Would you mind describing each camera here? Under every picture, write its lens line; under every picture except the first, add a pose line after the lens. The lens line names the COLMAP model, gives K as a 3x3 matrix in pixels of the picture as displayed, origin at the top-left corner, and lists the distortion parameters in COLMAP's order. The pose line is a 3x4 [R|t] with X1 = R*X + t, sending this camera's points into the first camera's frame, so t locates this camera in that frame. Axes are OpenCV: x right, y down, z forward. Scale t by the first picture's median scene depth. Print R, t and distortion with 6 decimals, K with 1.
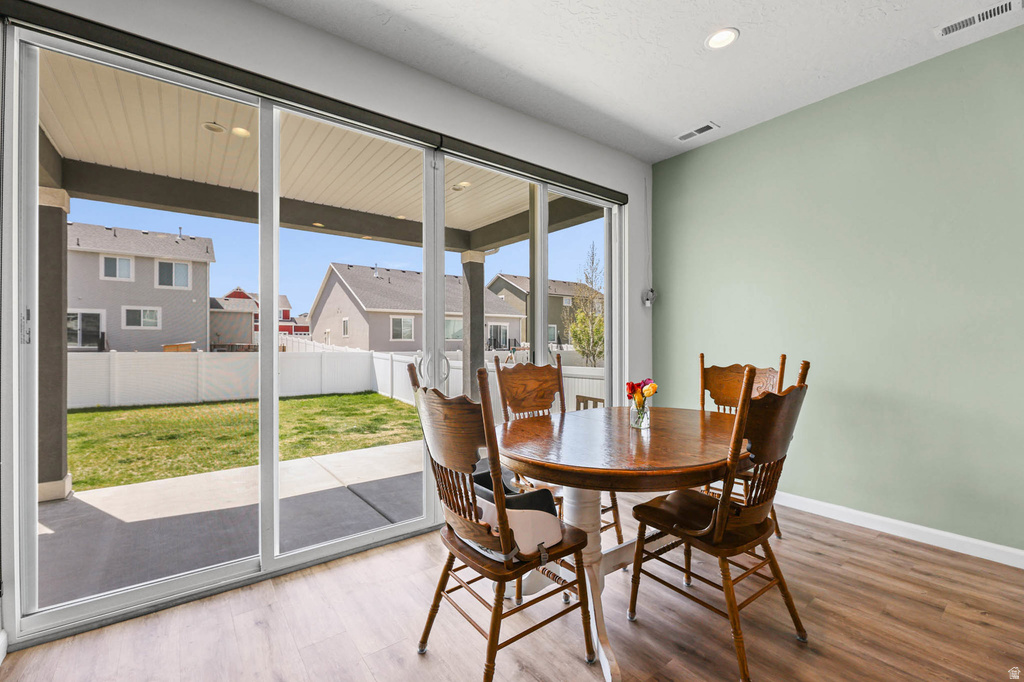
lens RADIAL K [[428.5, 0, 512.7], [0, 428.5, 336.3], [0, 0, 1]] dist [-0.002015, -0.001566]
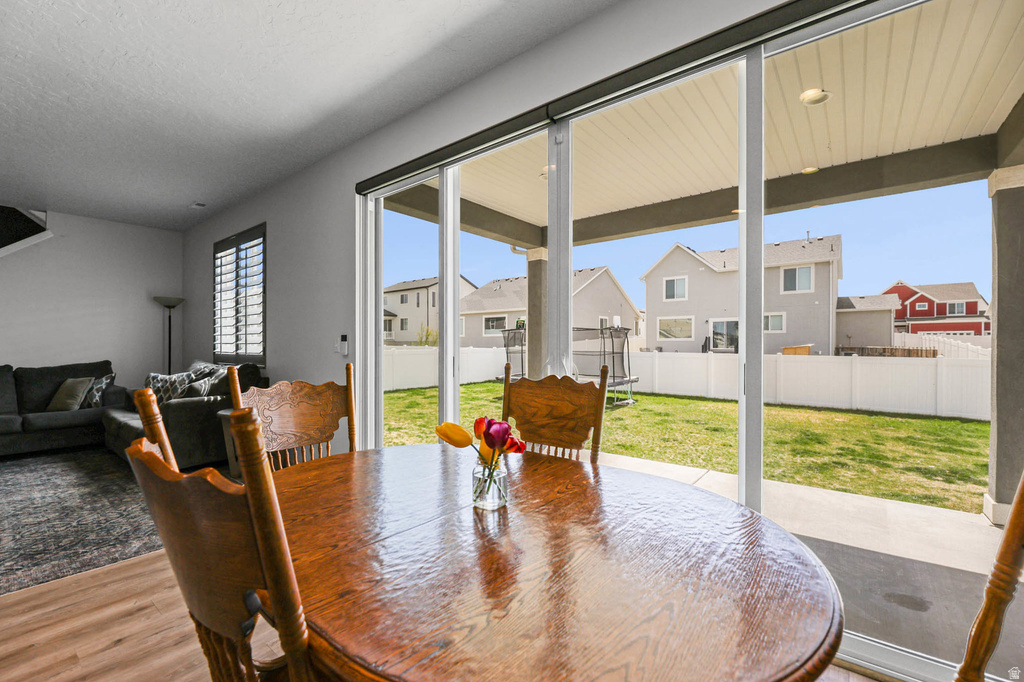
lens RADIAL K [[428.5, 0, 503.2], [0, 428.5, 355.3], [0, 0, 1]] dist [-0.002015, -0.001566]
pose [[0.201167, 0.024372, -0.979254, 0.808619], [0.013658, 0.999523, 0.027682, 0.009725], [0.979462, -0.018943, 0.200738, 0.903770]]
